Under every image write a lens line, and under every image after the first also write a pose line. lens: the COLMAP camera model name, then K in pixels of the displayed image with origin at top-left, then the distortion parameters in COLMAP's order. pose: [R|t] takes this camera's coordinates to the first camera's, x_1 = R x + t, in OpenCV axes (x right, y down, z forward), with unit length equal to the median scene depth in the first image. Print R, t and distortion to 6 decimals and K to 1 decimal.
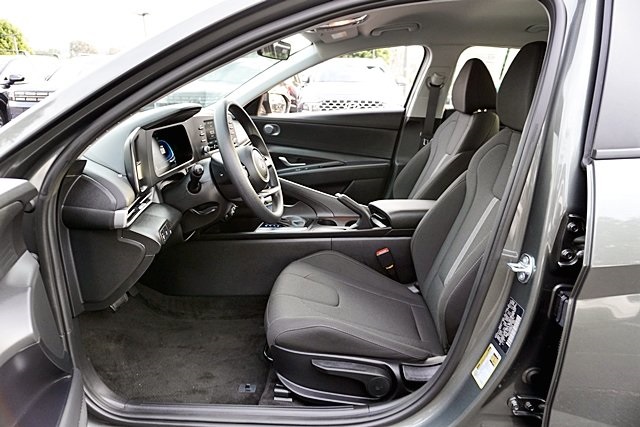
lens RADIAL K [[427.6, 0, 321.7], [0, 427.6, 213.4], [0, 0, 1]] dist [-0.033316, 0.012914]
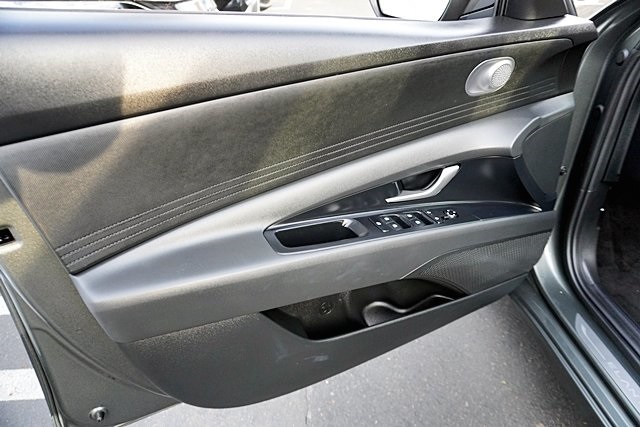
lens RADIAL K [[427.6, 0, 318.0], [0, 427.6, 216.8], [0, 0, 1]] dist [-0.033316, 0.012914]
pose [[0.104068, 0.522538, -0.846241, 0.173854], [-0.251641, 0.837010, 0.485892, -0.004472], [0.962209, 0.162383, 0.218598, 0.082371]]
